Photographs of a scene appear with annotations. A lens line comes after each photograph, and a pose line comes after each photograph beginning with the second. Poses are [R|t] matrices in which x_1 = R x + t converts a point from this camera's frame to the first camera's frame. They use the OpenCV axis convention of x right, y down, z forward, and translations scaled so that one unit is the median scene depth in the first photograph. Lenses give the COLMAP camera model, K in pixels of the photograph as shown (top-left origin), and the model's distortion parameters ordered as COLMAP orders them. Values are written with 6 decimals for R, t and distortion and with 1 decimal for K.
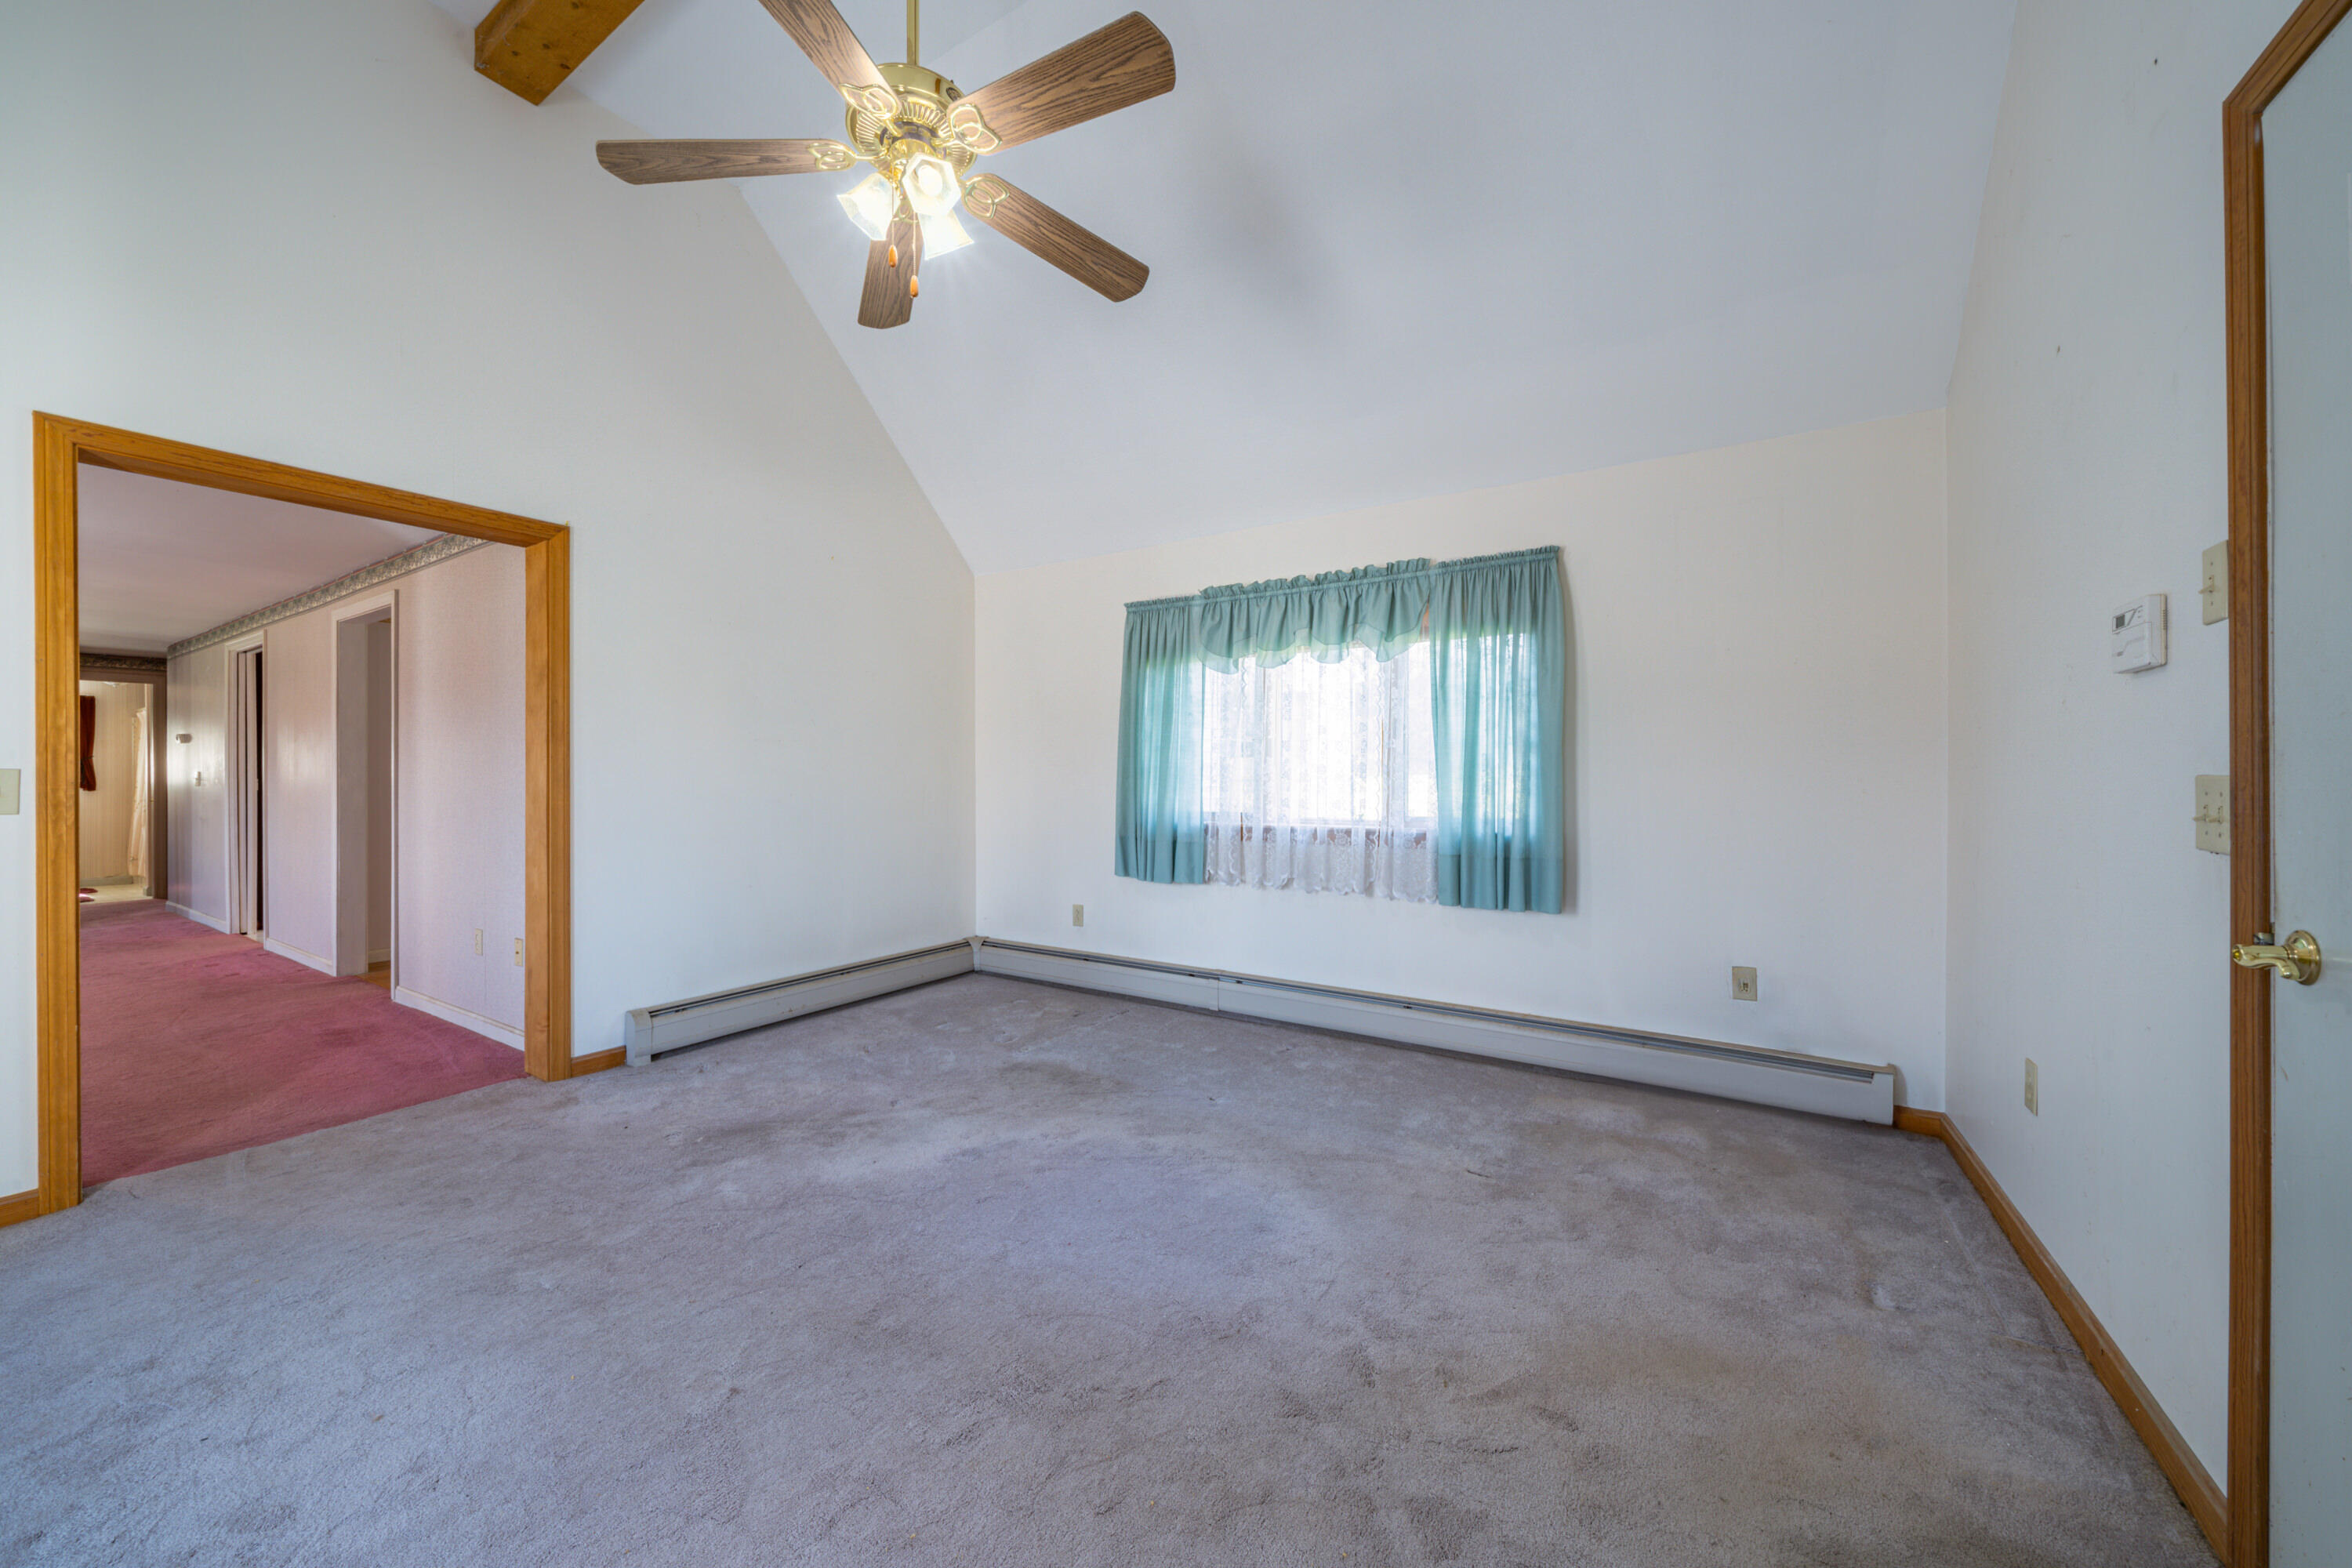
lens RADIAL K [[811.8, 0, 1176.0], [0, 811.8, 784.0], [0, 0, 1]] dist [-0.001176, -0.000209]
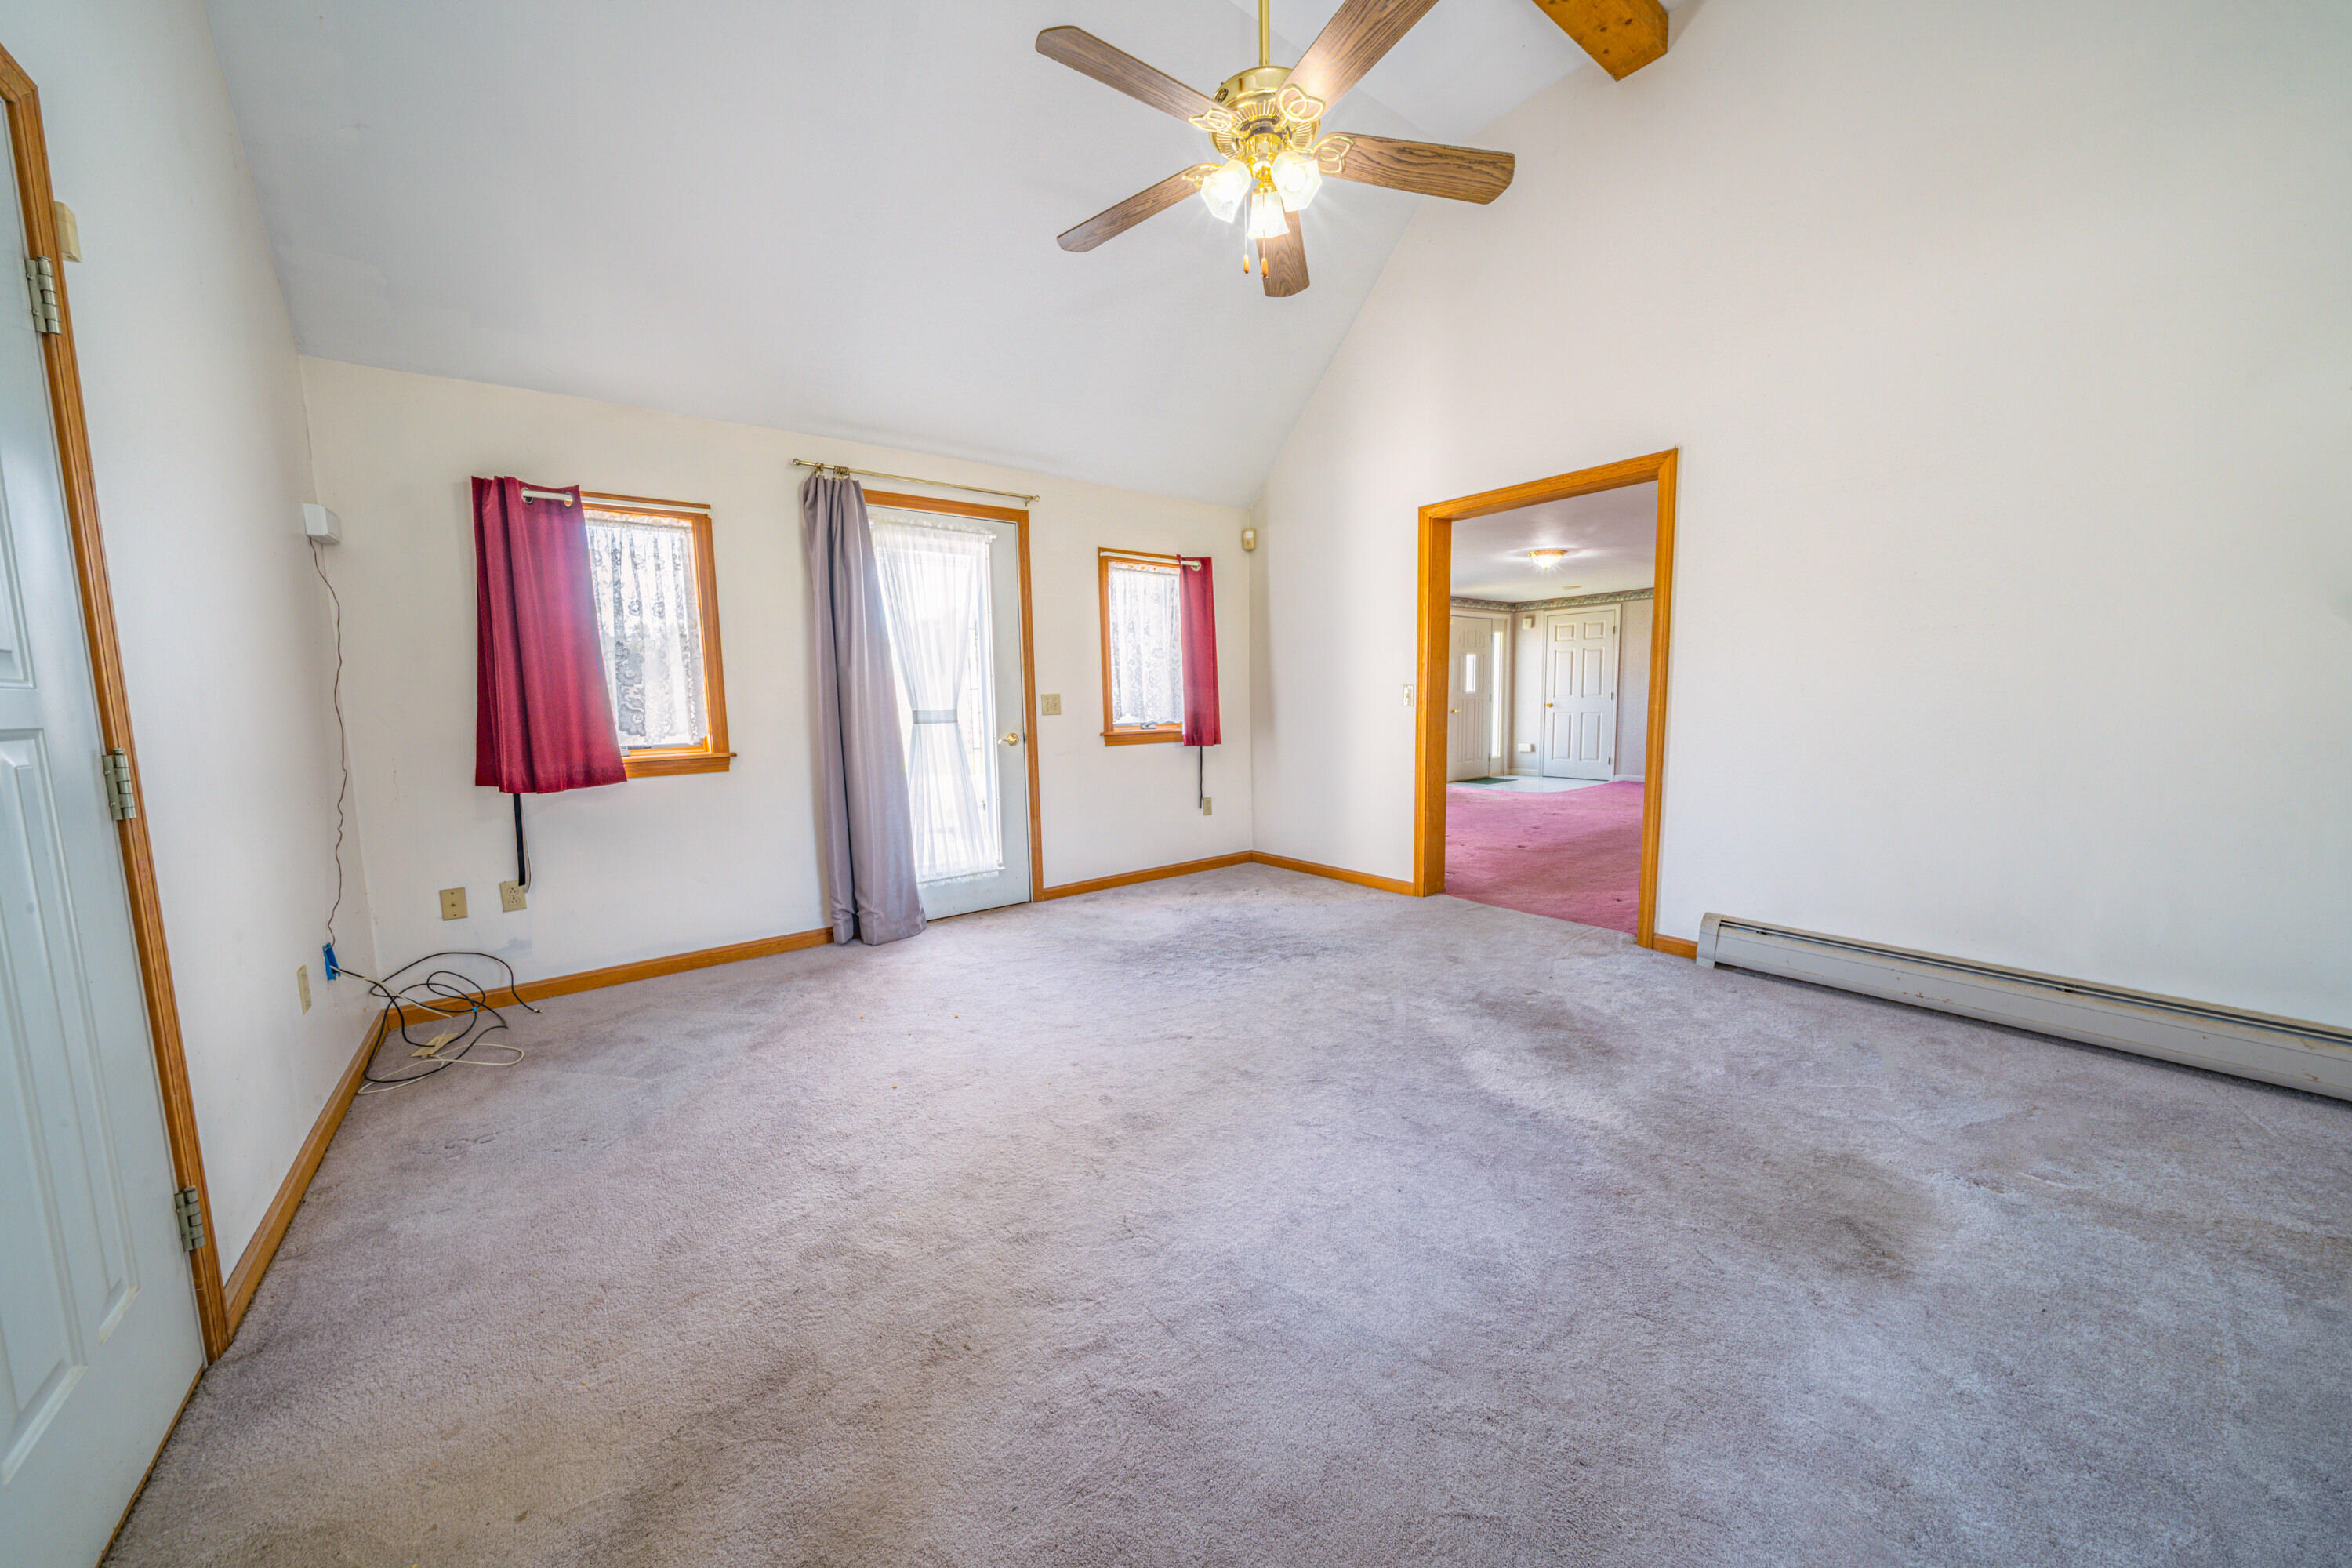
lens RADIAL K [[811.8, 0, 1176.0], [0, 811.8, 784.0], [0, 0, 1]] dist [-0.001176, -0.000209]
pose [[-0.334931, 0.108180, -0.936012, 0.512795], [0.010266, 0.993747, 0.111180, -0.001352], [0.942187, 0.027628, -0.333948, 0.738431]]
